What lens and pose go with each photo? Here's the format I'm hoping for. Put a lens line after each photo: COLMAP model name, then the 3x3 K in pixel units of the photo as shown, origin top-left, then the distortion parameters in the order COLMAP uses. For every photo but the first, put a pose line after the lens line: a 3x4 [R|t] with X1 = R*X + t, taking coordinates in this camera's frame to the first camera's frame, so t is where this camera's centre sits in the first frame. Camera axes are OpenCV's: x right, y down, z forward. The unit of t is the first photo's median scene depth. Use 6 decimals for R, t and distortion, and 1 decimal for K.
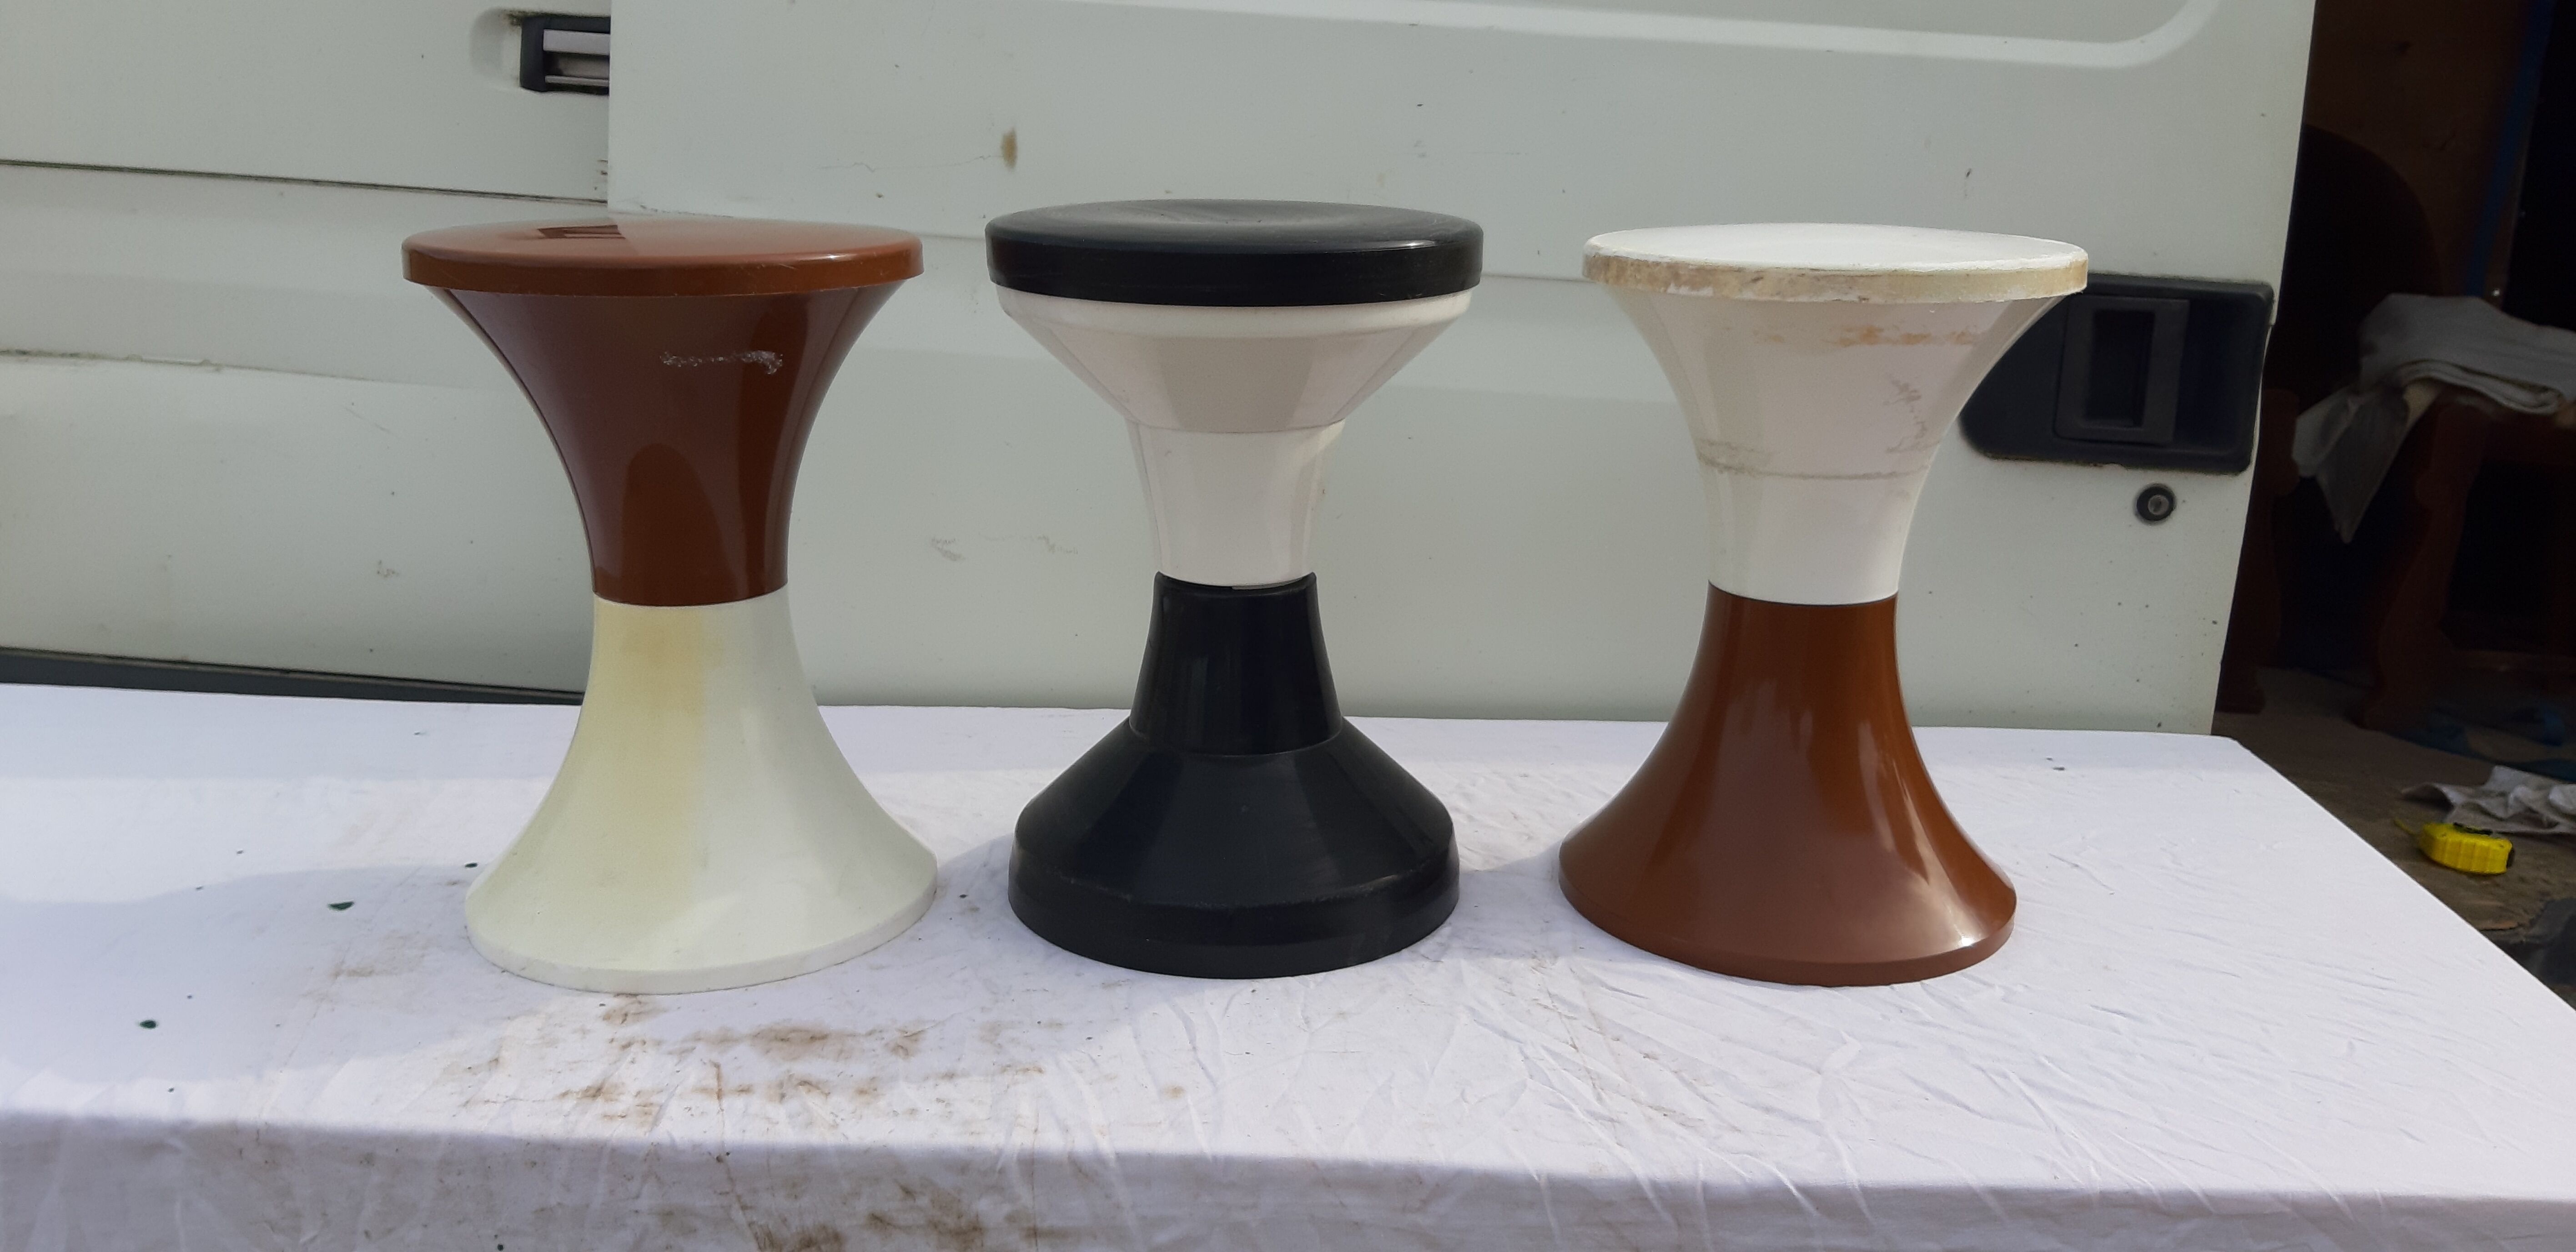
lens RADIAL K [[2103.9, 0, 1257.0], [0, 2103.9, 598.2], [0, 0, 1]] dist [0.105629, -0.220086]
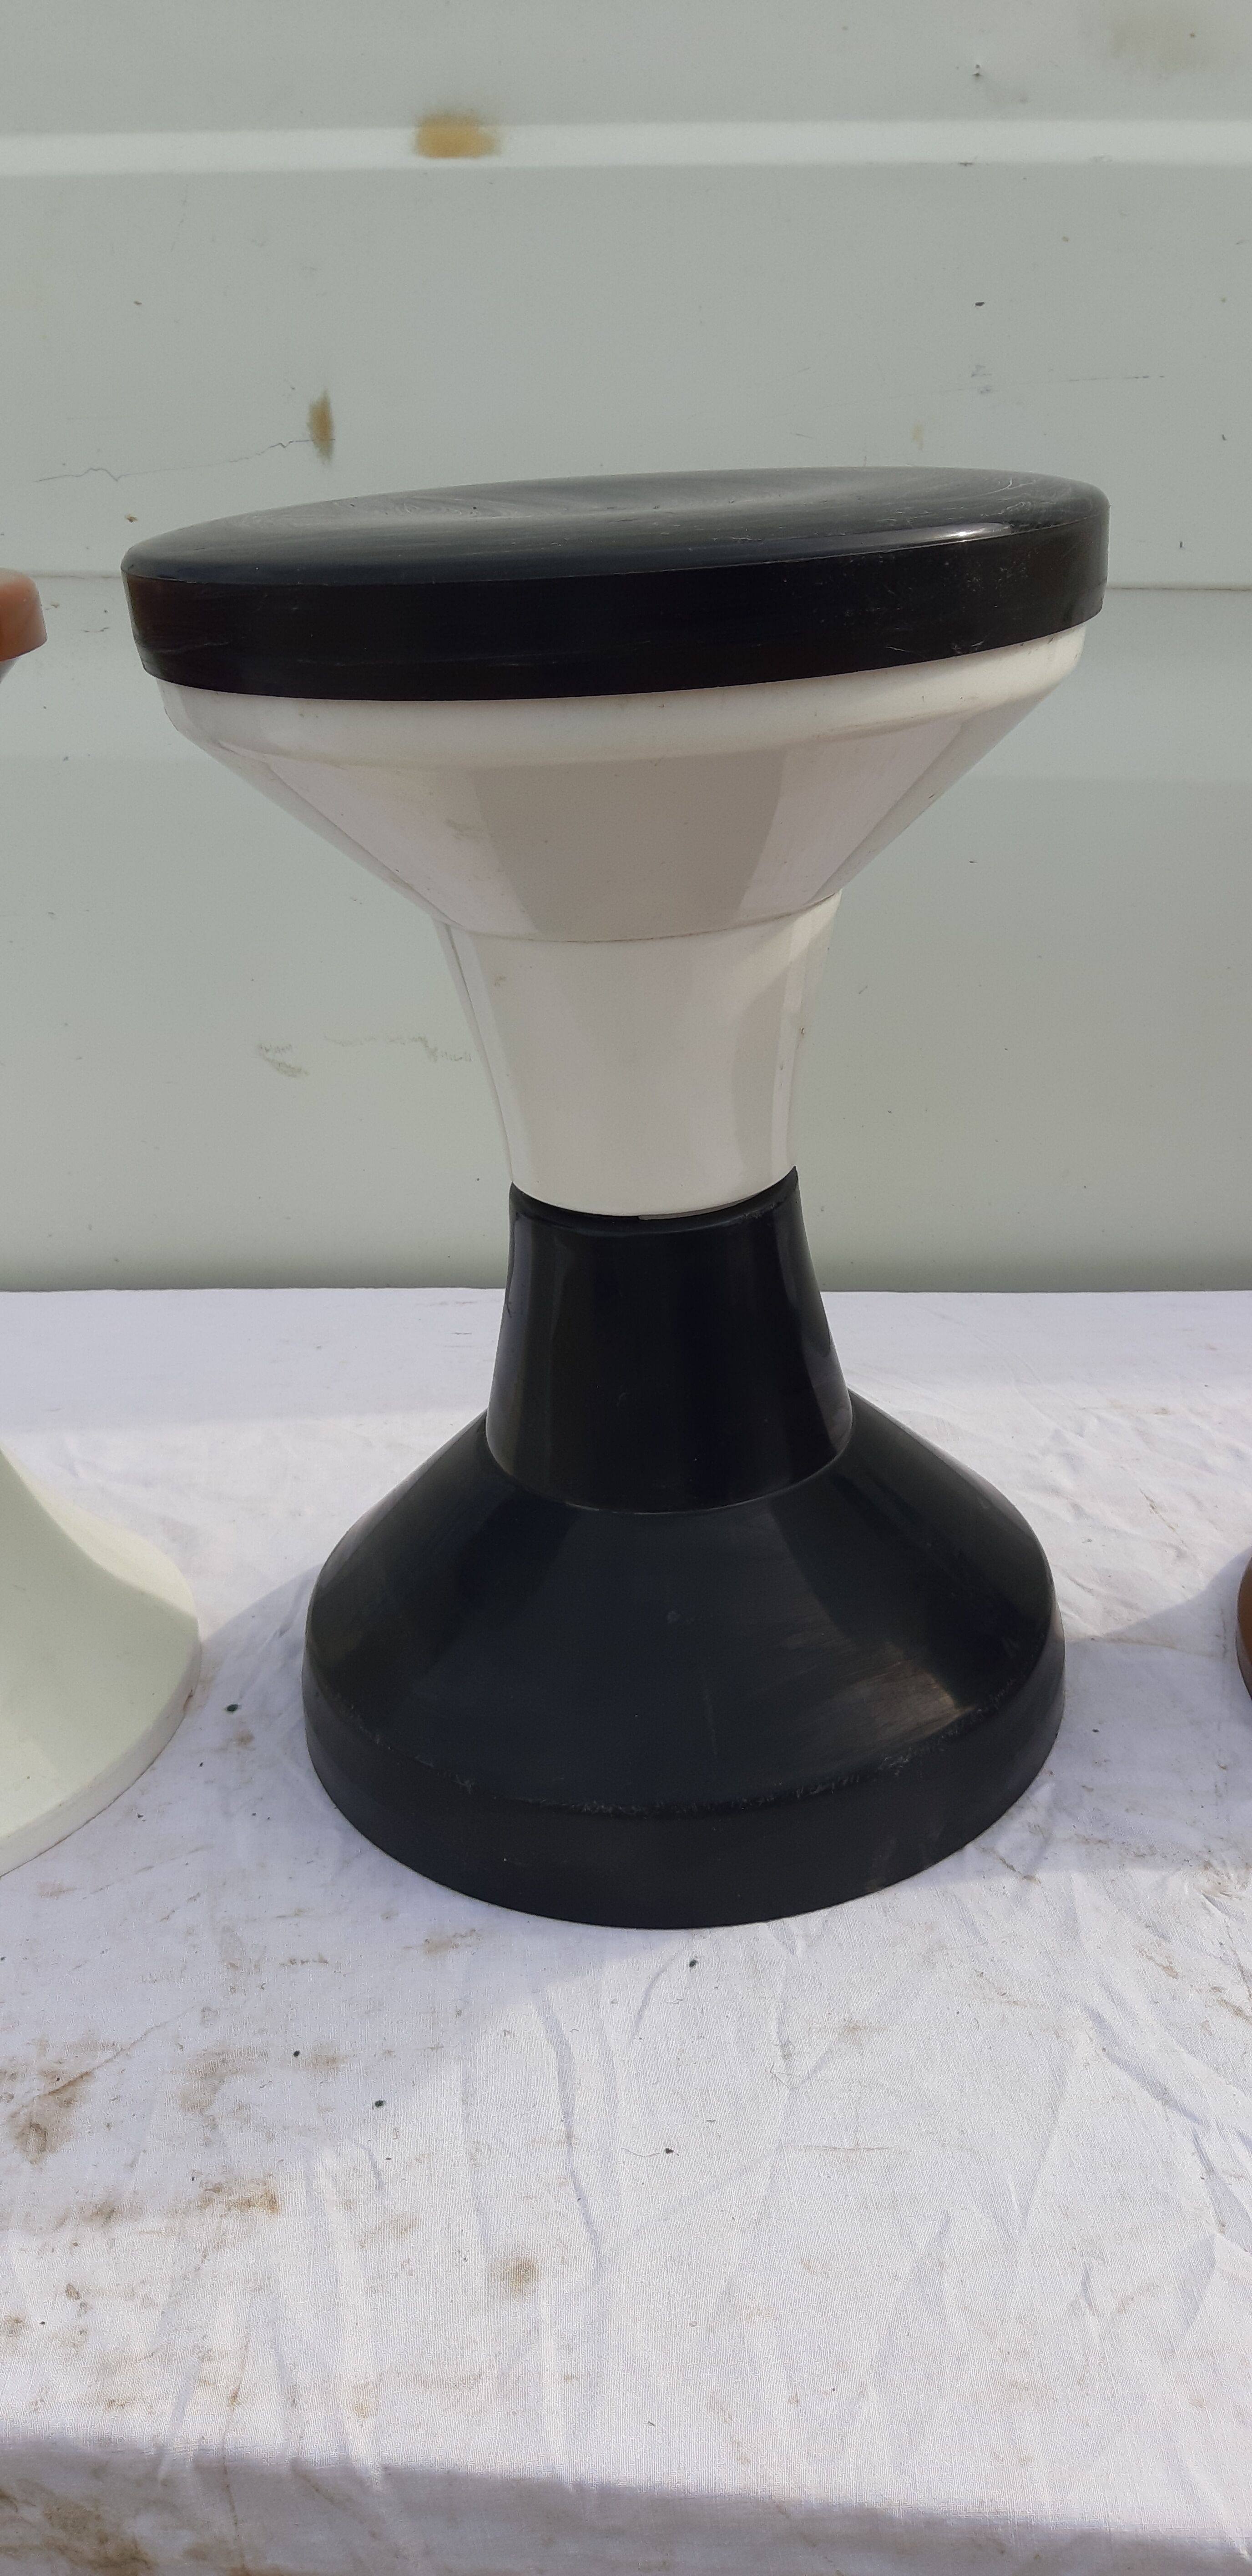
lens RADIAL K [[2103.9, 0, 614.0], [0, 2103.9, 1278.7], [0, 0, 1]] dist [0.105629, -0.220086]
pose [[0.994154, -0.025554, -0.104899, 0.041080], [0.041573, 0.987276, 0.153487, -0.077935], [0.099642, -0.156951, 0.982567, 0.484998]]
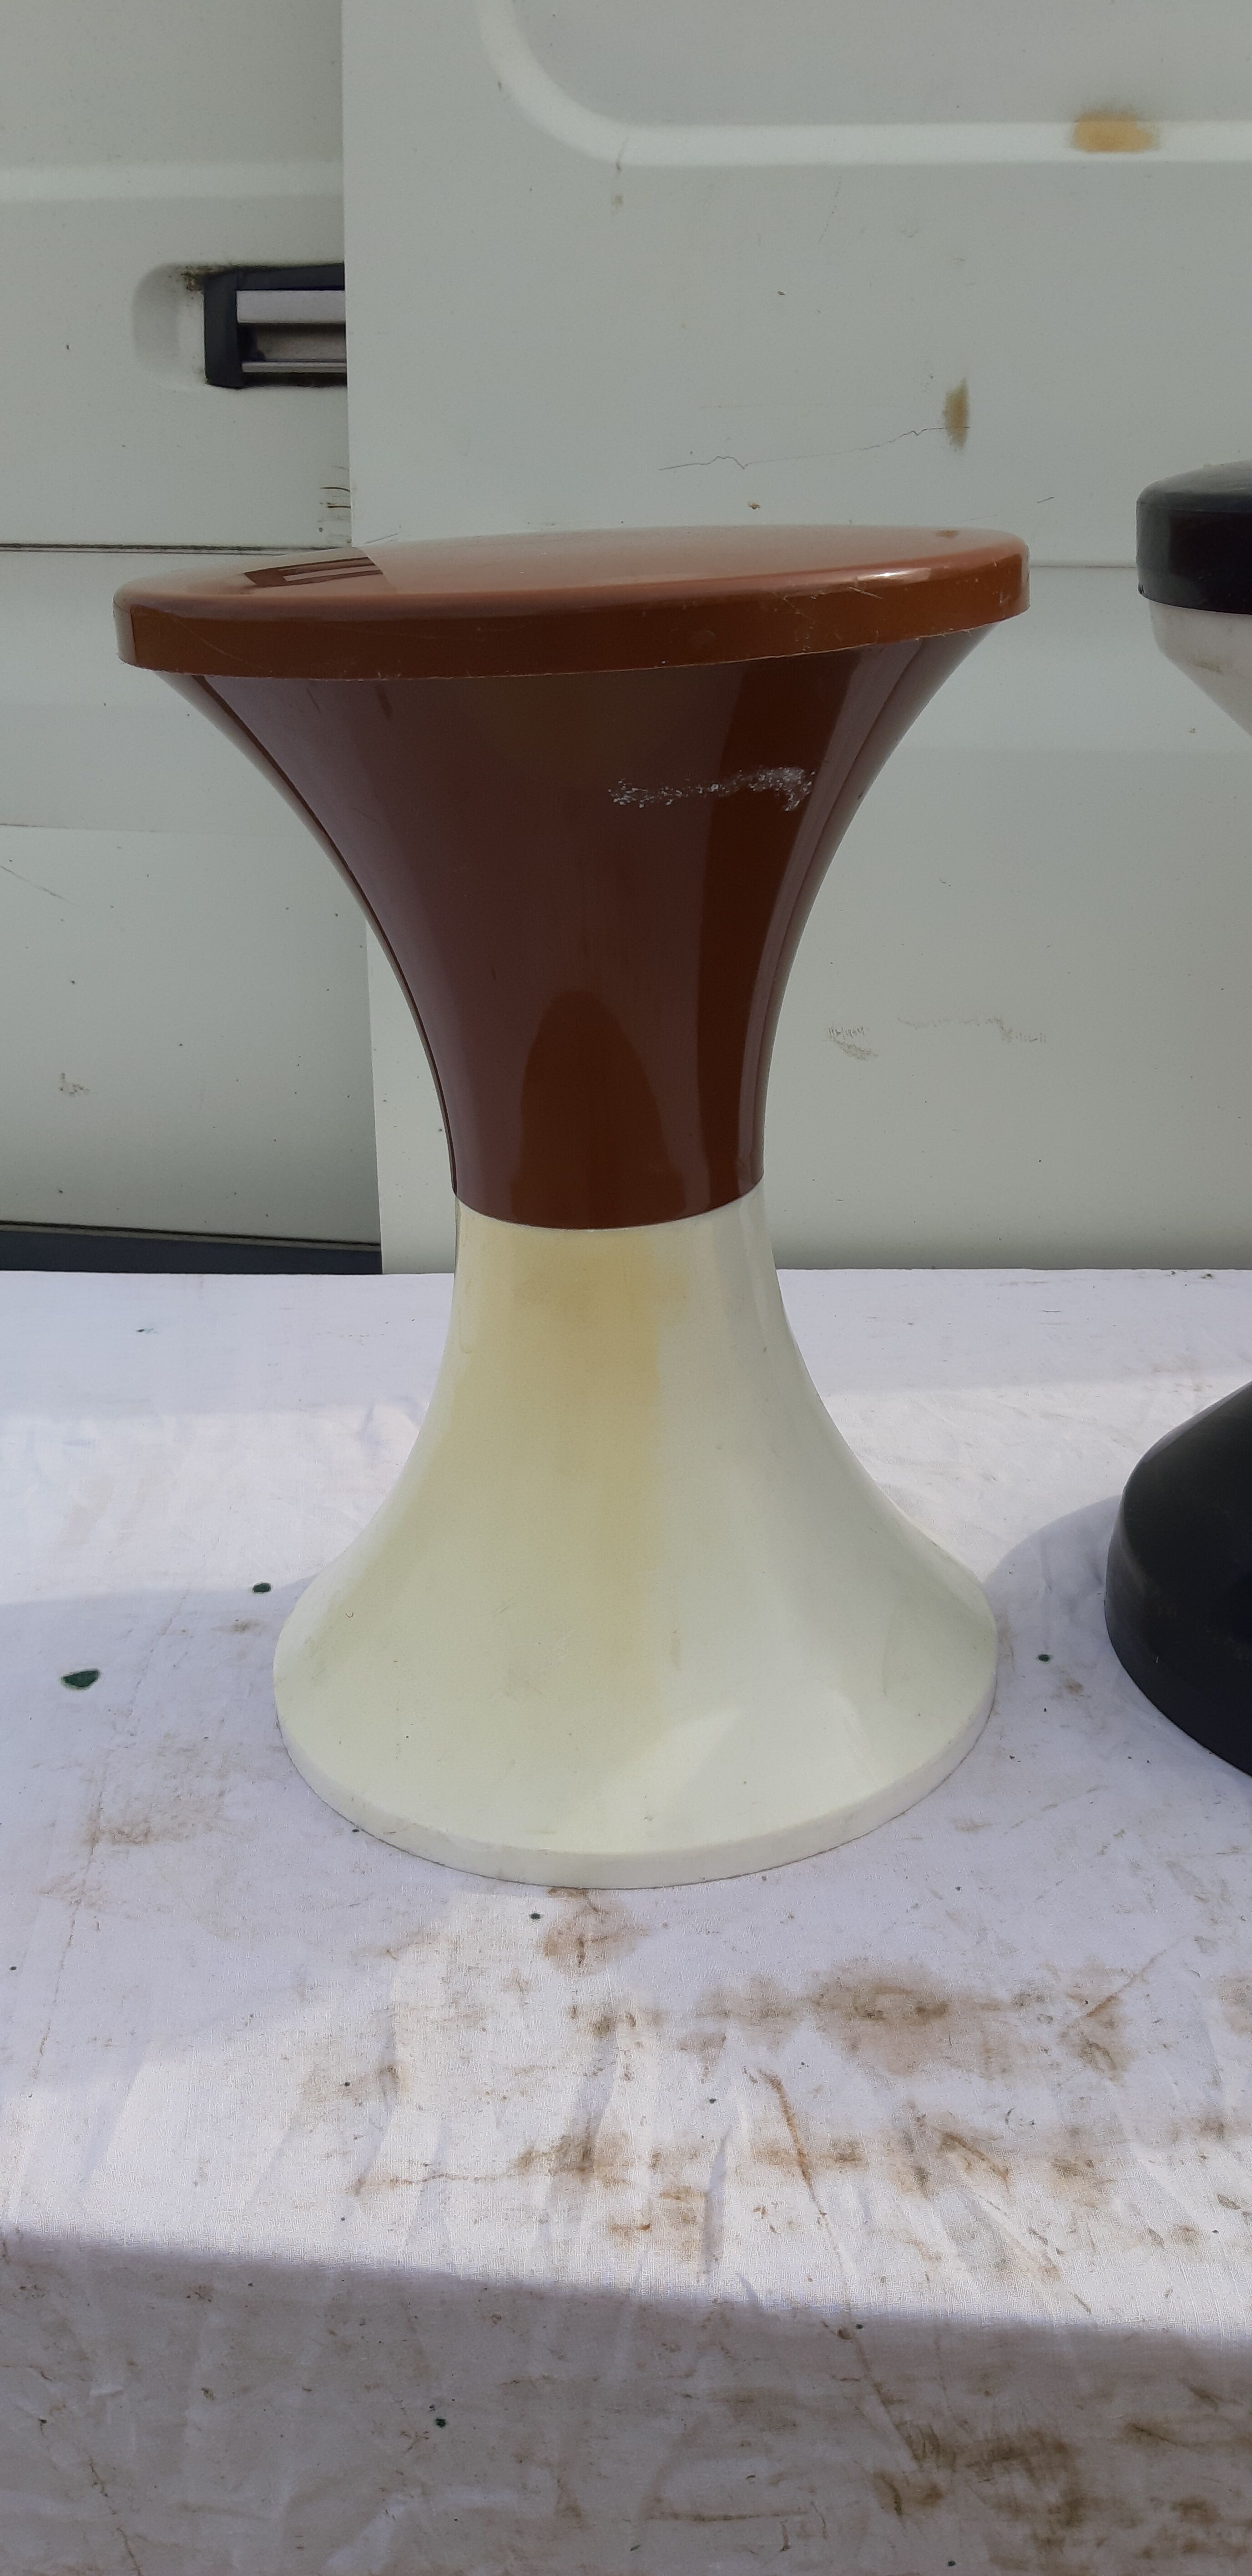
lens RADIAL K [[2084.9, 0, 626.0], [0, 2084.9, 1288.0], [0, 0, 1]] dist [0.109755, -0.220286]
pose [[0.993558, -0.022004, -0.111169, -0.213432], [0.037552, 0.989471, 0.139773, -0.061470], [0.106923, -0.143047, 0.983923, 0.451683]]
